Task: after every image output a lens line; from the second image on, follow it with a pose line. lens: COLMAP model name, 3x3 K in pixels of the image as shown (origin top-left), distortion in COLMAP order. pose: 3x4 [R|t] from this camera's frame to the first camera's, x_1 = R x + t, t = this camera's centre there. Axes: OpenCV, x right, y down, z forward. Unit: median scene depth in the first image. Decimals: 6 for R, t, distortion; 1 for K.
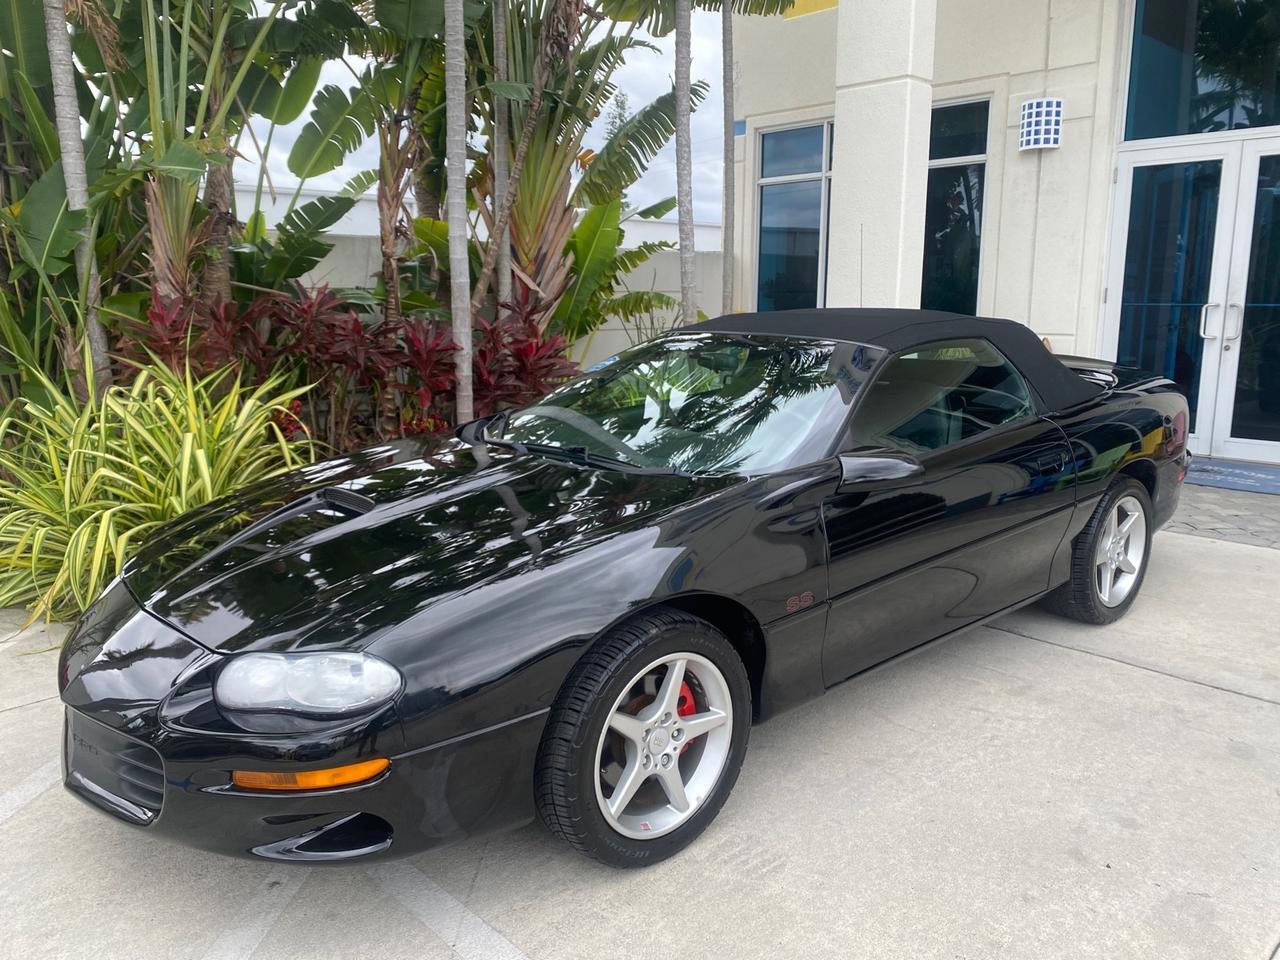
lens RADIAL K [[974.7, 0, 640.0], [0, 974.7, 480.0], [0, 0, 1]] dist [0.018060, -0.008019]
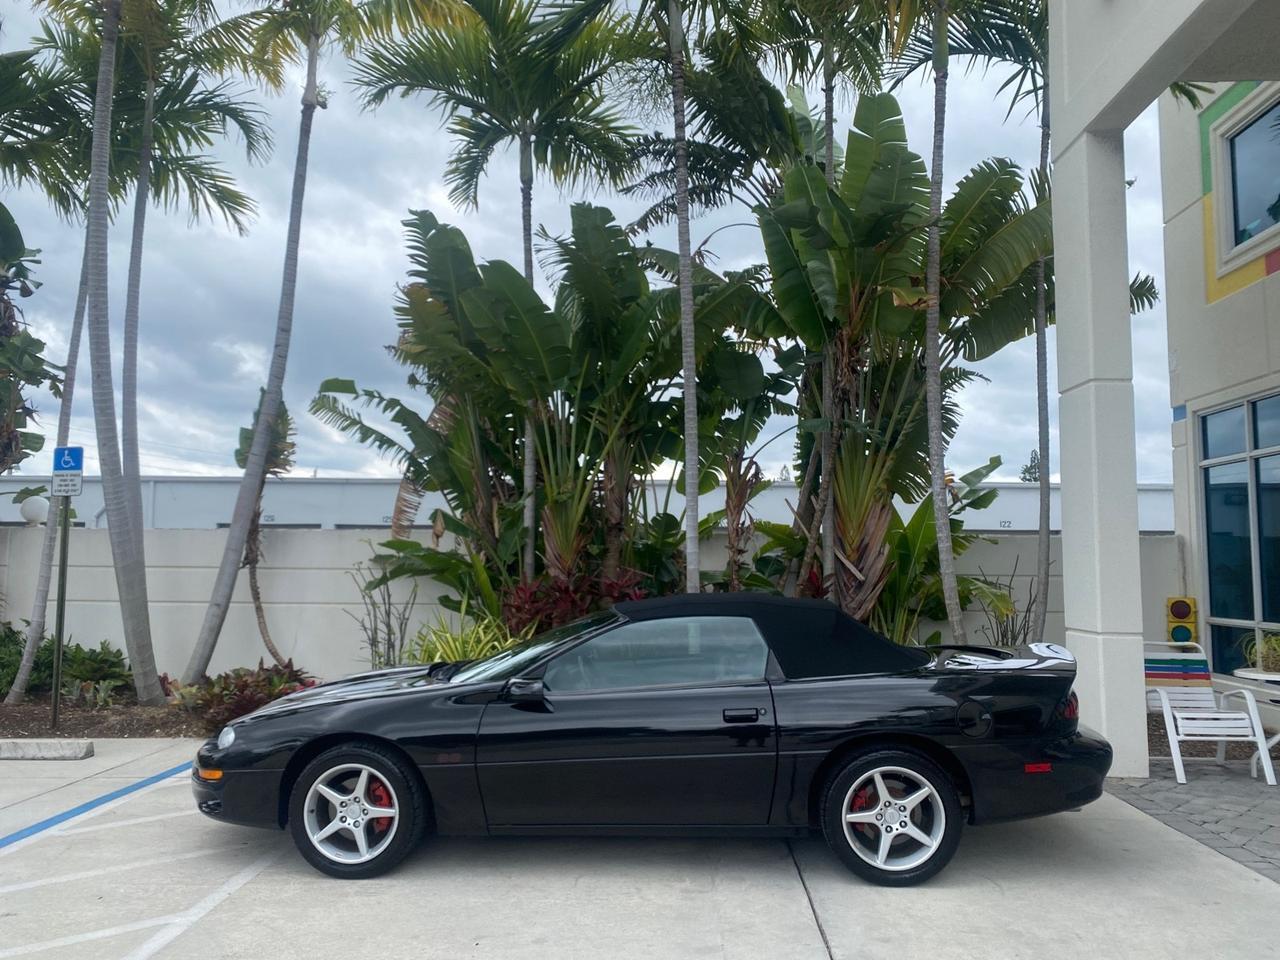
lens RADIAL K [[970.8, 0, 637.9], [0, 970.8, 481.2], [0, 0, 1]] dist [0.050135, -0.060031]
pose [[0.700436, -0.056780, -0.711453, 0.686063], [-0.141688, 0.965927, -0.216584, -0.008673], [0.699509, 0.252508, 0.668526, -0.023634]]
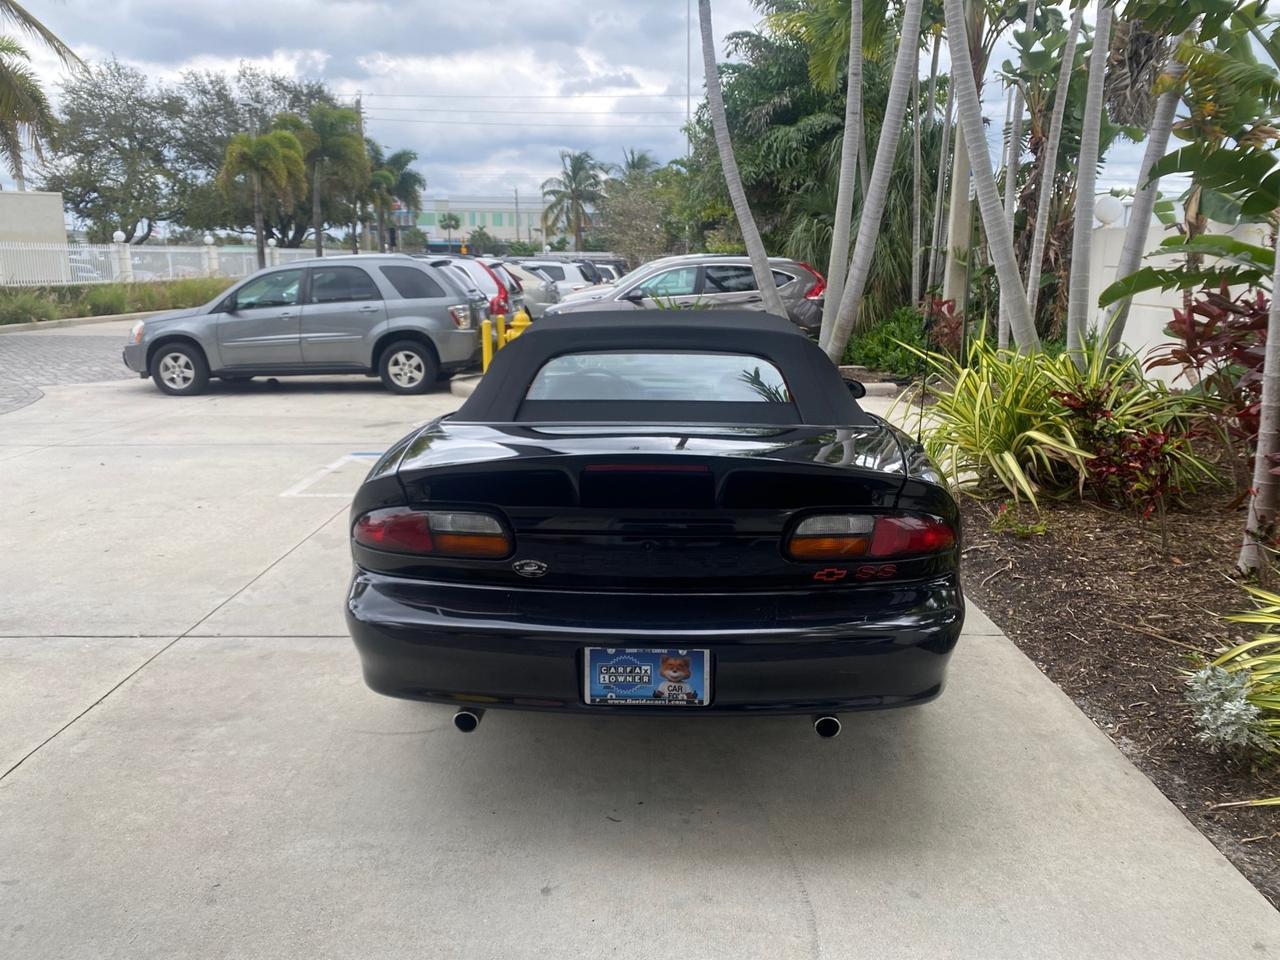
lens RADIAL K [[974.7, 0, 640.0], [0, 974.7, 480.0], [0, 0, 1]] dist [0.018060, -0.008019]
pose [[-0.689785, 0.158973, -0.706346, 0.594722], [-0.134778, 0.930349, 0.341006, -0.218021], [0.711359, 0.330421, -0.620315, 1.035031]]
